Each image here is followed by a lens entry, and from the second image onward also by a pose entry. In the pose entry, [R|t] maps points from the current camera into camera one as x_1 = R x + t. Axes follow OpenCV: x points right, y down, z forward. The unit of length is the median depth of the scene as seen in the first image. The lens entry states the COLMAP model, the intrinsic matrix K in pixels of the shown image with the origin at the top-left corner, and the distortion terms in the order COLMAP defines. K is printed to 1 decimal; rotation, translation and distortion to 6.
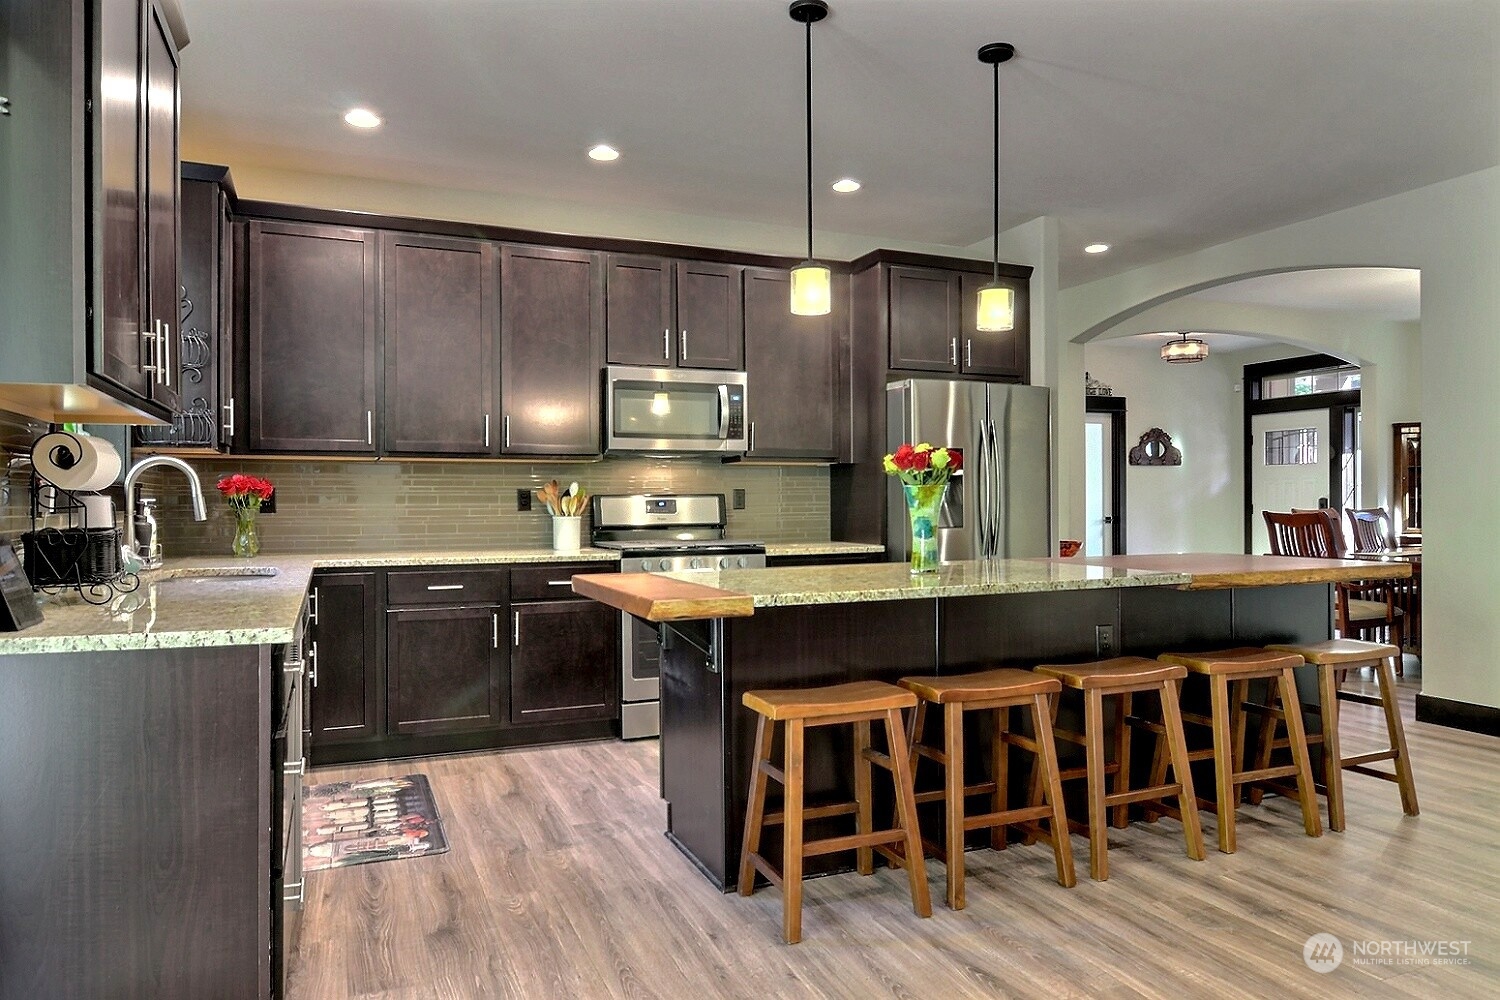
lens RADIAL K [[984.0, 0, 744.5], [0, 984.0, 501.3], [0, 0, 1]] dist [-0.000812, -0.012070]
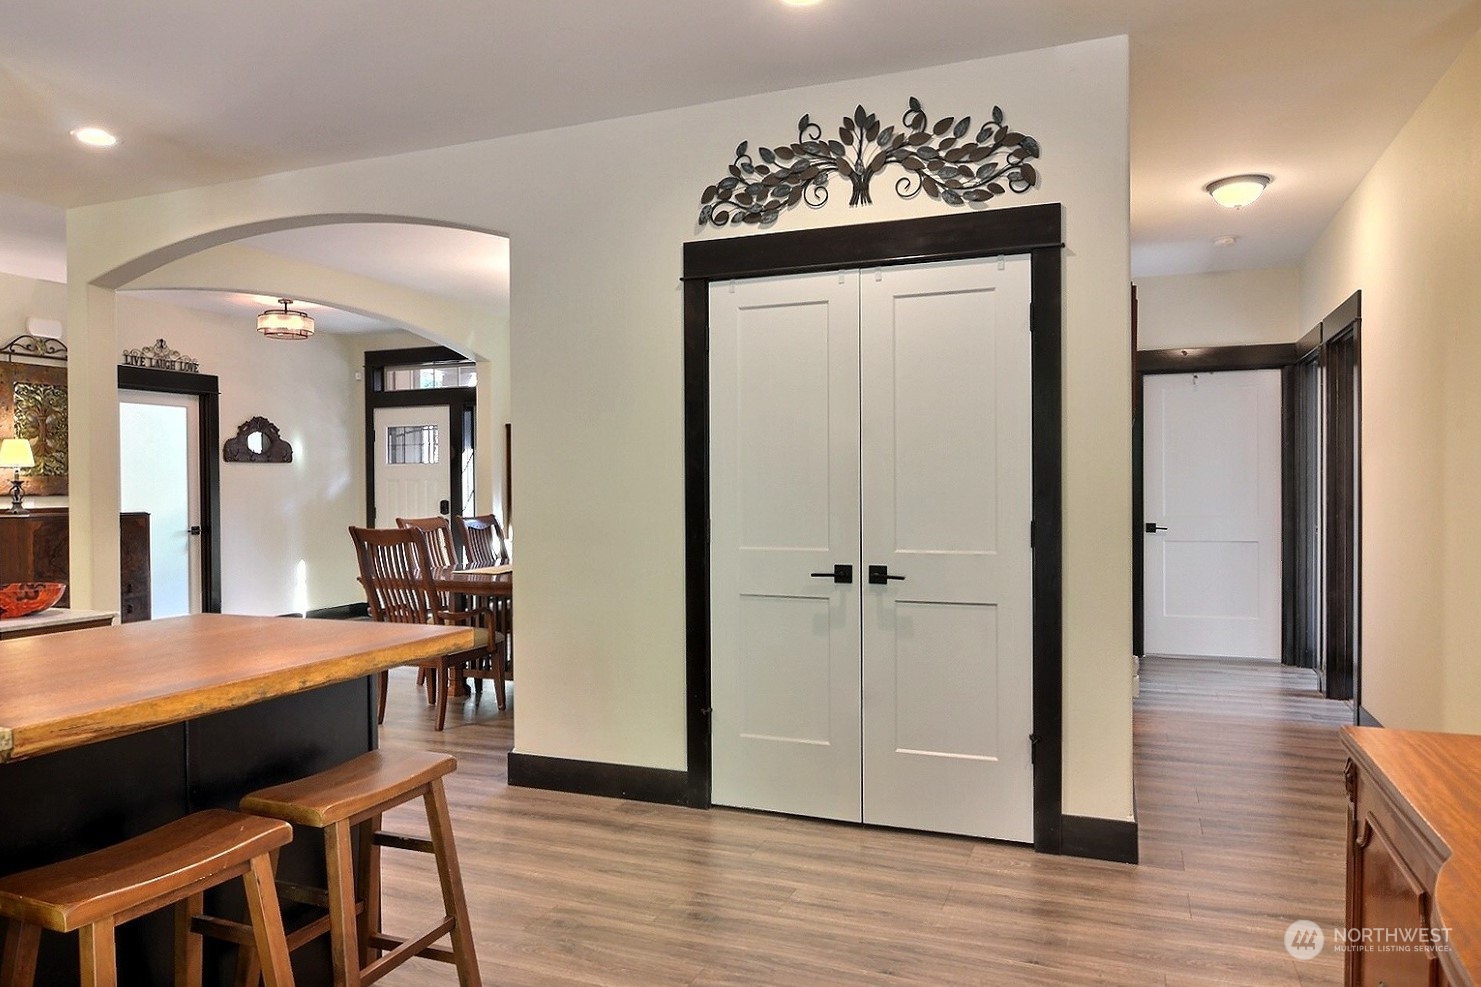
lens RADIAL K [[971.5, 0, 735.5], [0, 971.5, 501.6], [0, 0, 1]] dist [-0.000812, -0.012070]
pose [[0.703168, -0.009629, 0.710958, 0.126909], [0.002776, 0.999938, 0.010798, -0.011725], [-0.711018, -0.005619, 0.703151, 0.153623]]
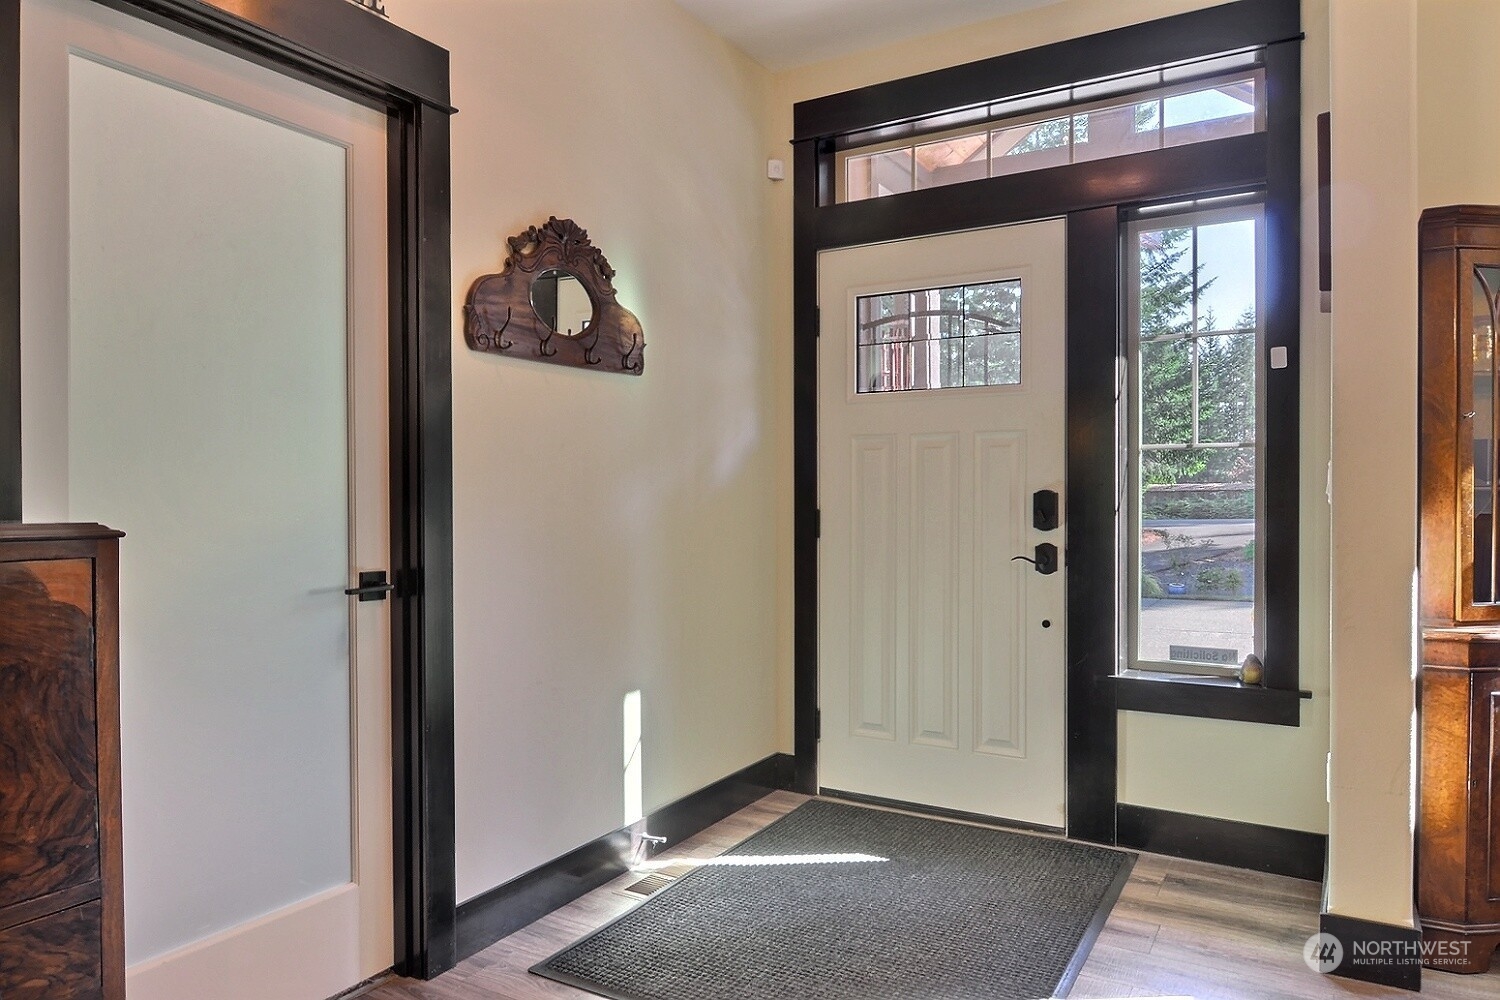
lens RADIAL K [[984.0, 0, 752.2], [0, 984.0, 497.1], [0, 0, 1]] dist [-0.000812, -0.012070]
pose [[0.799983, -0.000699, 0.600022, 0.315934], [-0.000984, 0.999996, 0.002476, -0.001753], [-0.600021, -0.002572, 0.799980, 0.797758]]
